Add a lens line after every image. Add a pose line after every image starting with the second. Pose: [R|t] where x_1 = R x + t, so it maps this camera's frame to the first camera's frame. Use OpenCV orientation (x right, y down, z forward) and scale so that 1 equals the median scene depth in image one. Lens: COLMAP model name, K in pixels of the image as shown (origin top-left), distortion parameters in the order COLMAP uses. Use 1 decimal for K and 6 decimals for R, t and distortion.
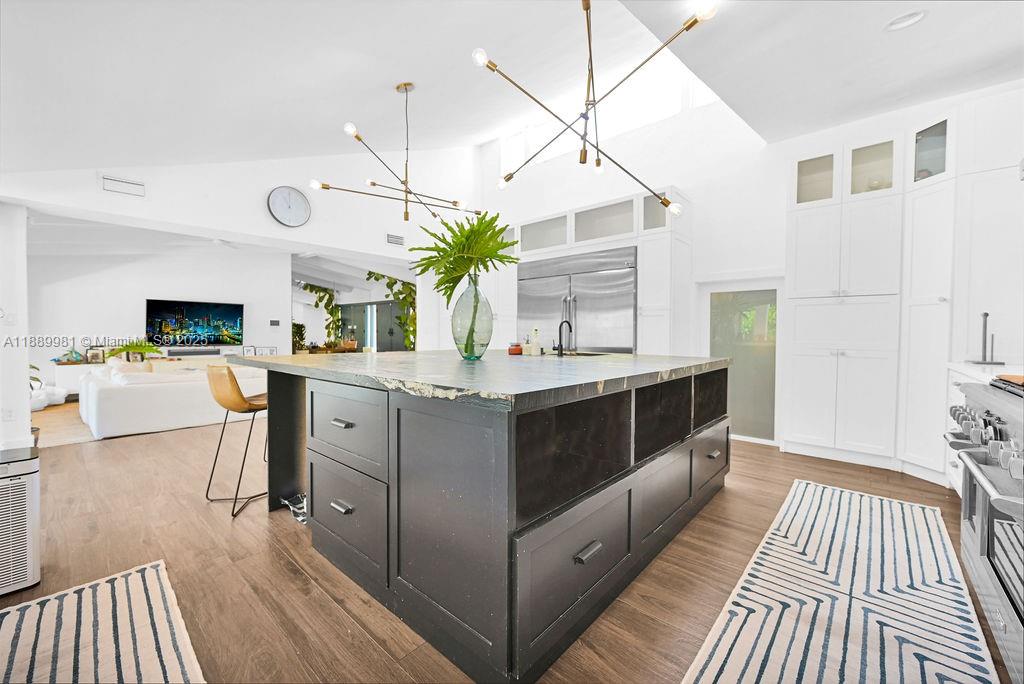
lens RADIAL K [[407.6, 0, 516.5], [0, 407.6, 341.6], [0, 0, 1]] dist [-0.002415, -0.000286]
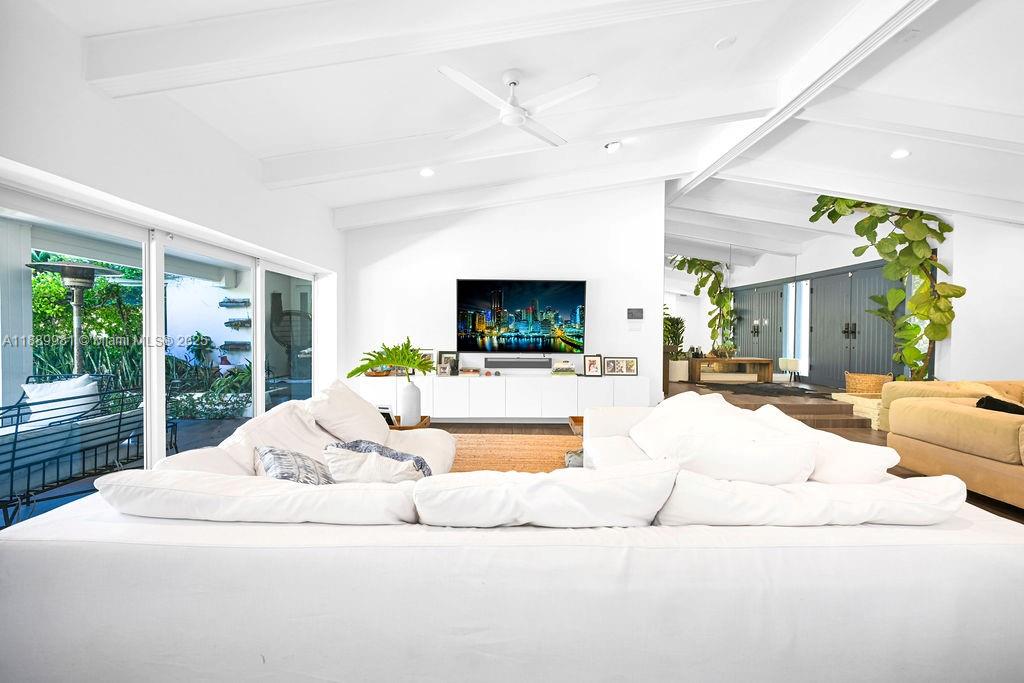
lens RADIAL K [[407.6, 0, 516.5], [0, 407.6, 341.1], [0, 0, 1]] dist [-0.002415, -0.000286]
pose [[0.666094, 0.014791, -0.745721, -0.232047], [-0.015325, 0.999864, 0.006143, -0.008305], [0.745710, 0.007336, 0.666230, 0.411847]]
